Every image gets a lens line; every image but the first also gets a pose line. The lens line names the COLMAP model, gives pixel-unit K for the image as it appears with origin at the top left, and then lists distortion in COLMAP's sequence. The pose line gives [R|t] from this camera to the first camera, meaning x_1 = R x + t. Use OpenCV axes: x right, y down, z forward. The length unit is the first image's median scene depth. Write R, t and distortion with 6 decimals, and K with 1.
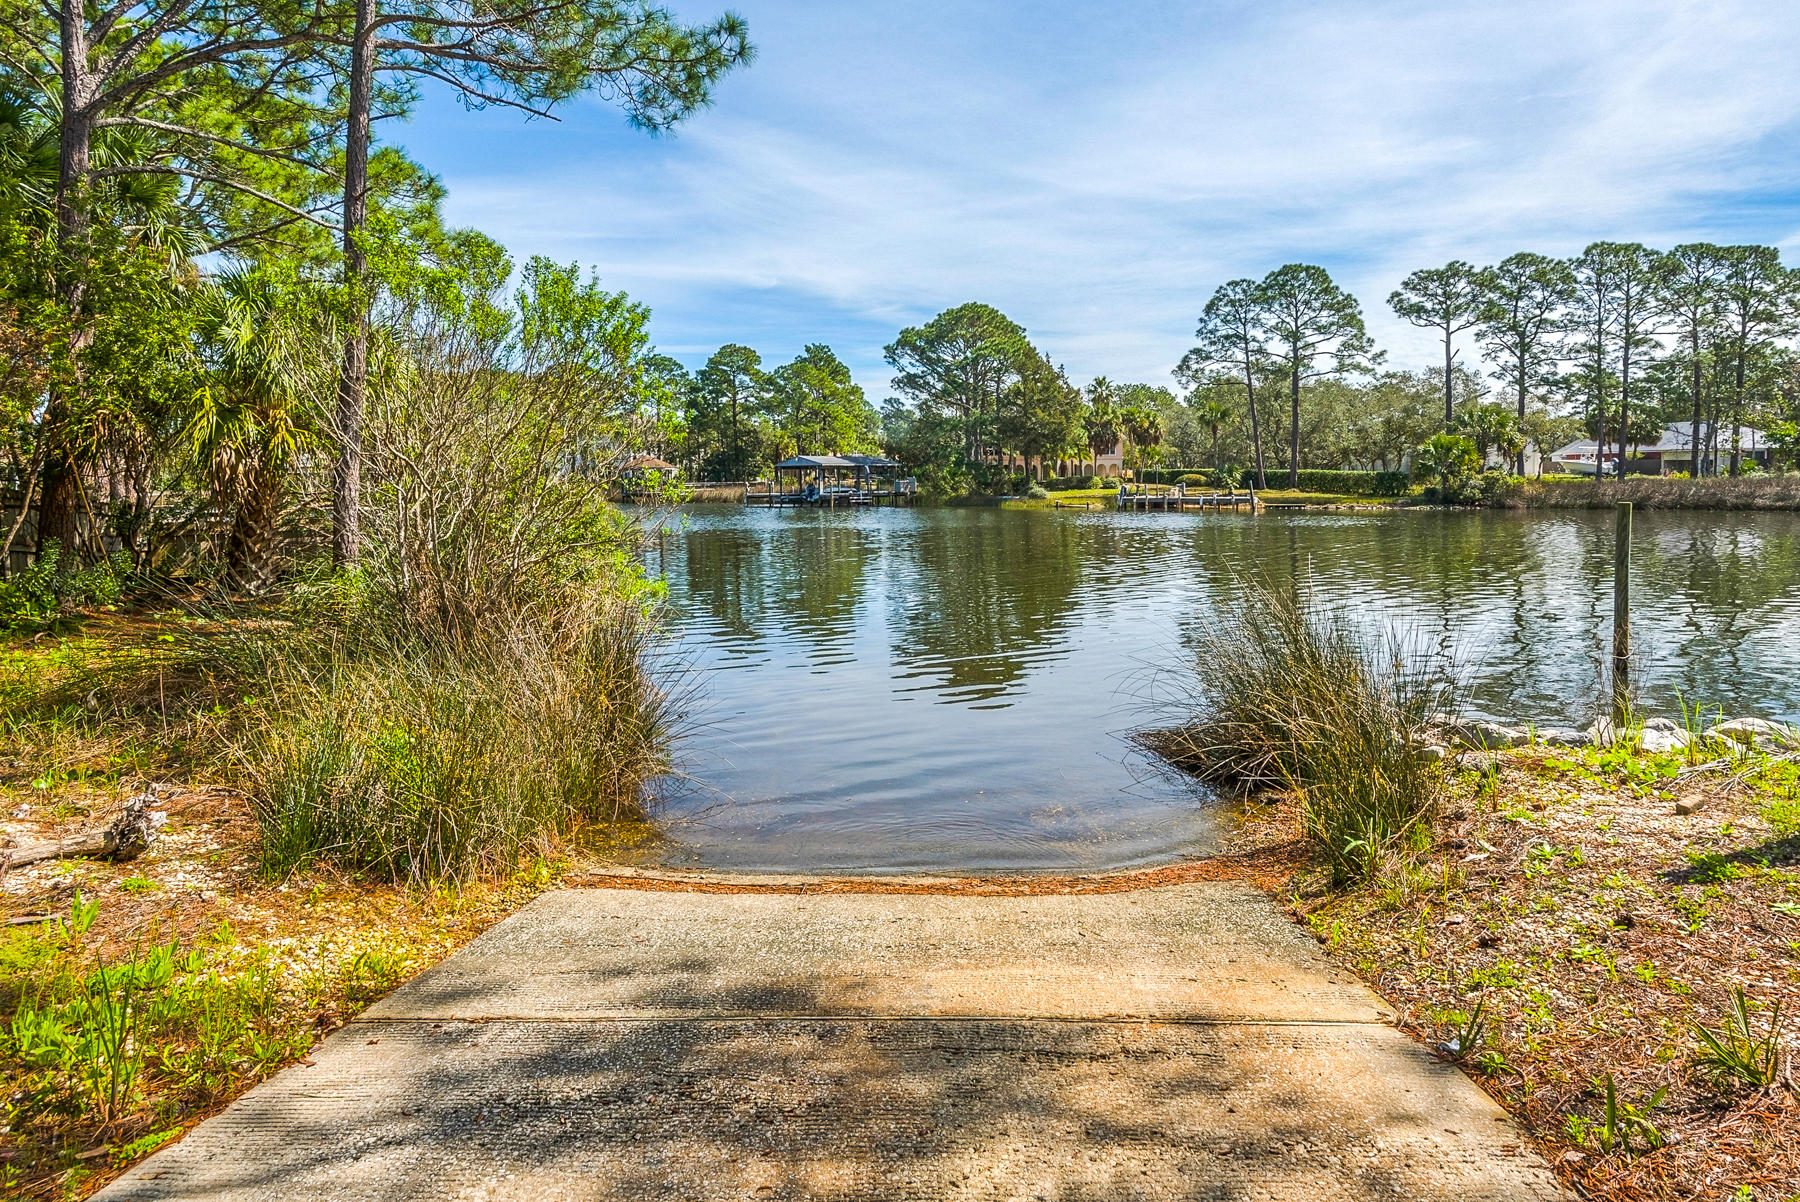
lens RADIAL K [[785.8, 0, 901.4], [0, 785.8, 616.5], [0, 0, 1]] dist [-0.000603, -0.009802]
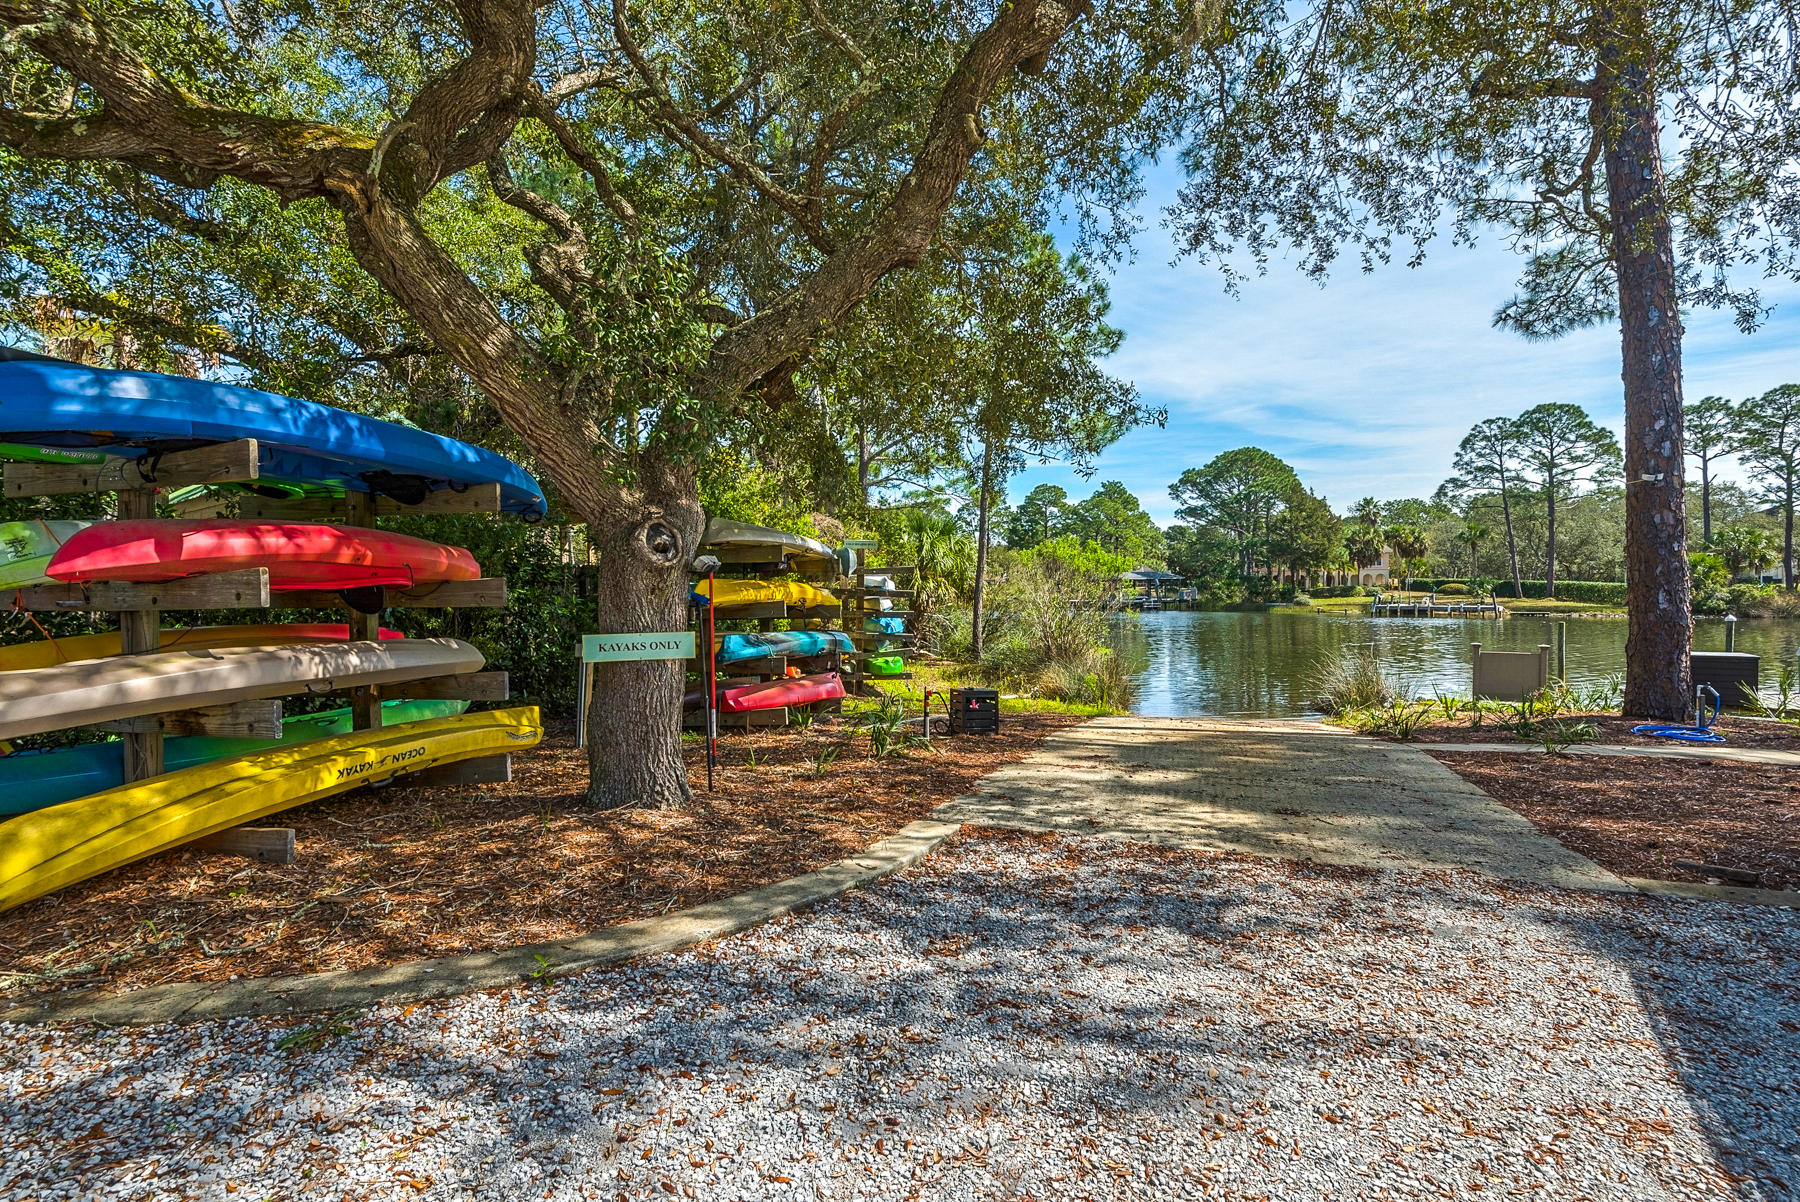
lens RADIAL K [[785.8, 0, 901.4], [0, 785.8, 616.5], [0, 0, 1]] dist [-0.000603, -0.009802]
pose [[0.947515, 0.010973, -0.319524, -0.027005], [-0.049818, 0.992271, -0.113652, 0.036535], [0.315807, 0.123605, 0.940738, -0.331751]]
